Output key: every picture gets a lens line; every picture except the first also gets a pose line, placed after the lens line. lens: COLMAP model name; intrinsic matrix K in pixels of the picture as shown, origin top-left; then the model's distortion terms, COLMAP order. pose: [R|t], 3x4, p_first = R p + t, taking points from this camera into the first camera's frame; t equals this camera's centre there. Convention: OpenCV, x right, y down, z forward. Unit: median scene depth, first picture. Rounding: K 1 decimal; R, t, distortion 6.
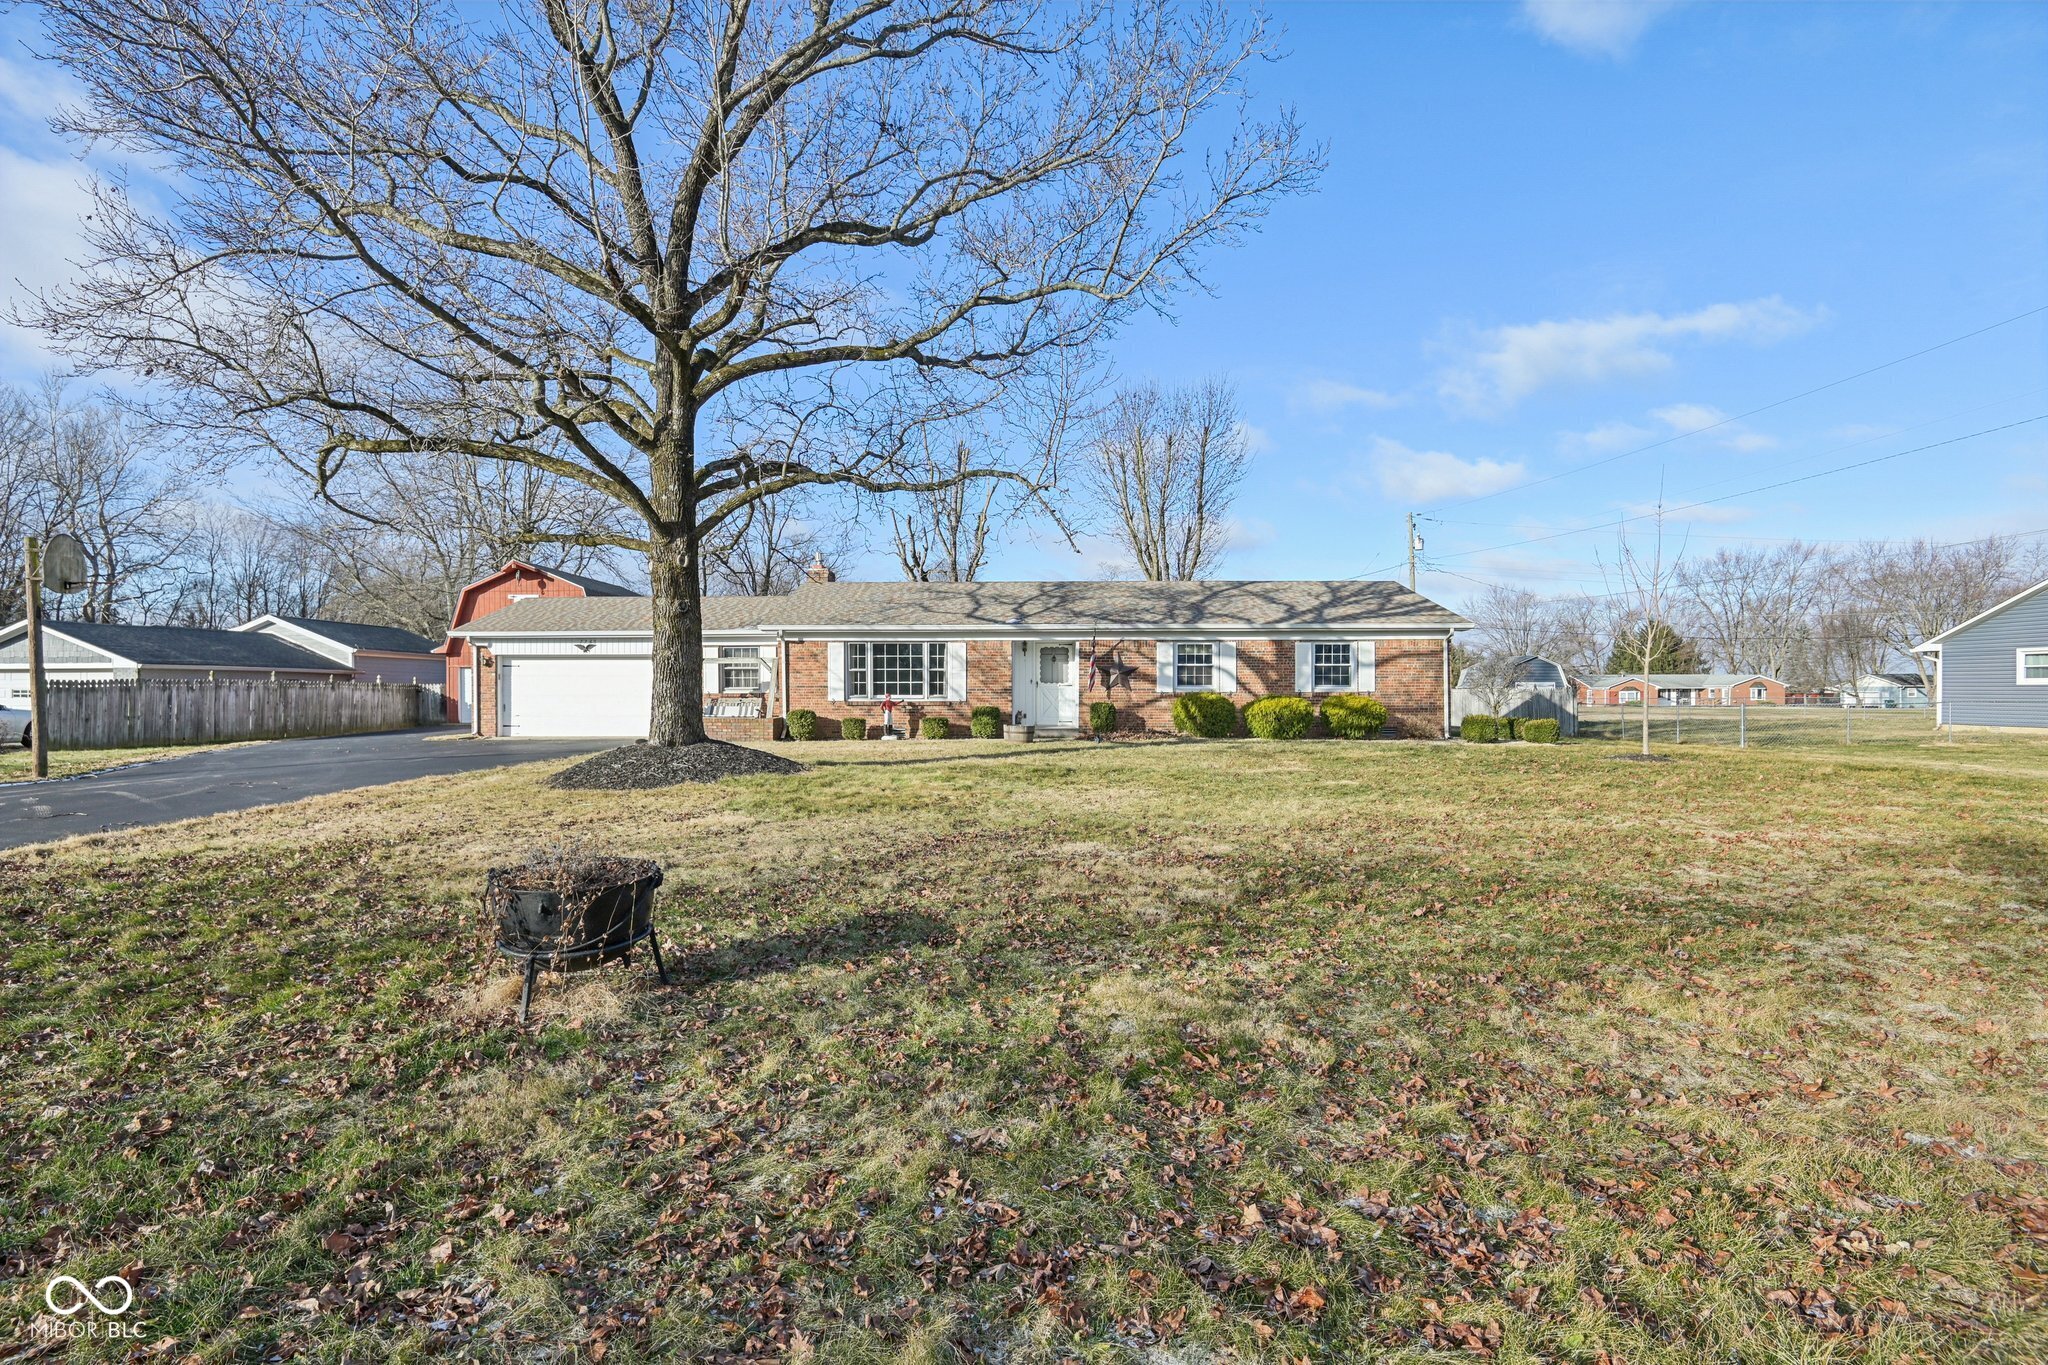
lens RADIAL K [[931.1, 0, 1018.4], [0, 931.1, 692.8], [0, 0, 1]] dist [-0.001914, -0.001443]
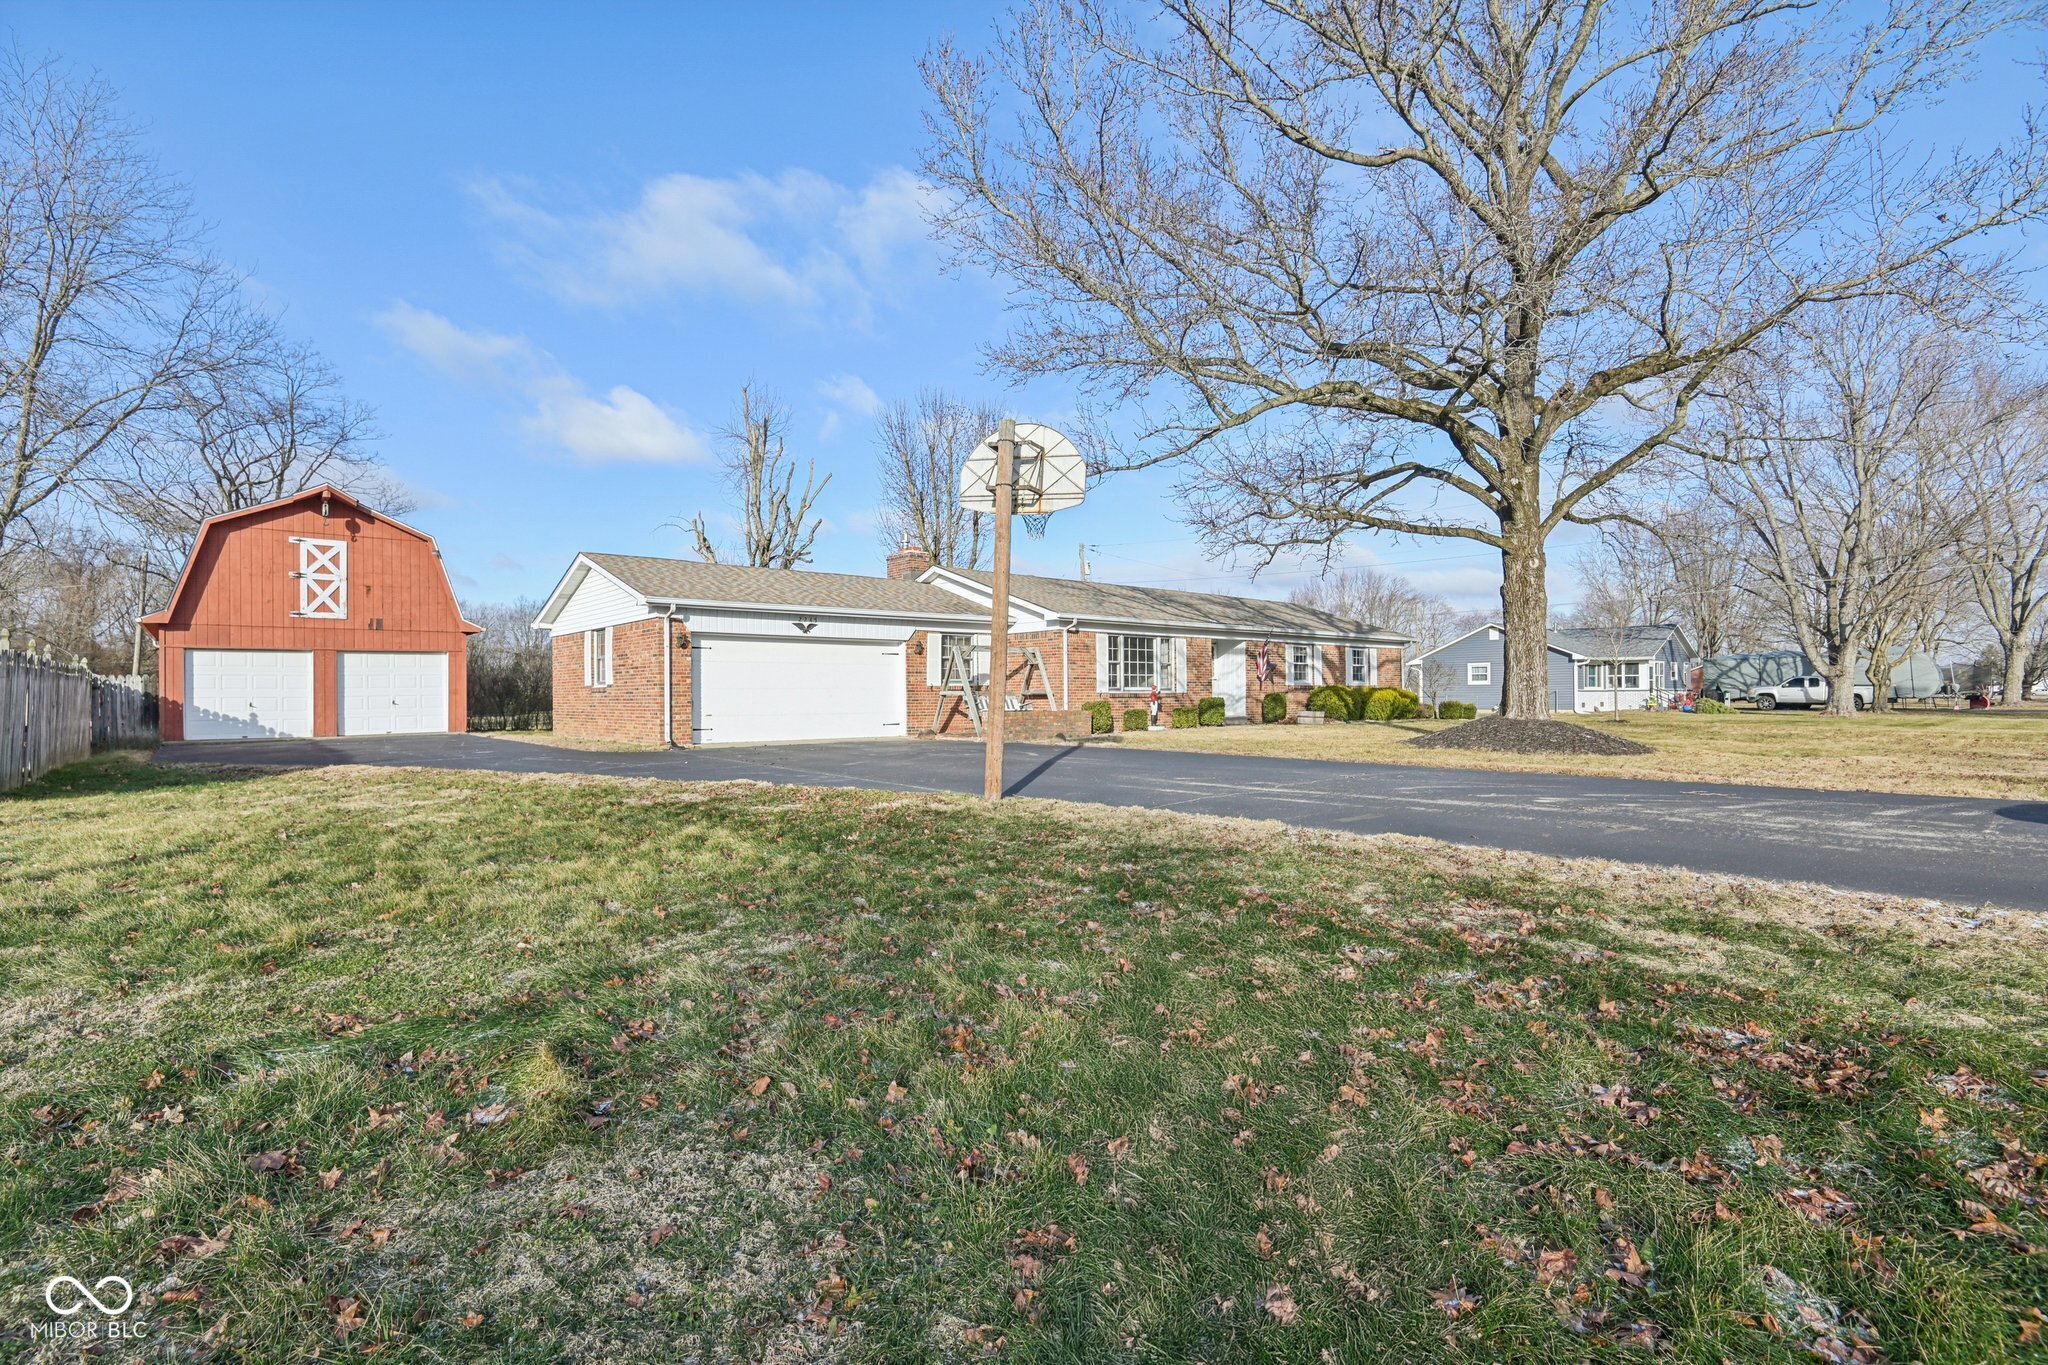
lens RADIAL K [[931.1, 0, 1018.4], [0, 931.1, 692.8], [0, 0, 1]] dist [-0.001914, -0.001443]
pose [[0.766280, 0.000002, 0.642507, -0.891577], [0.006456, 0.999949, -0.007703, 0.015372], [-0.642474, 0.010051, 0.766241, 0.296578]]
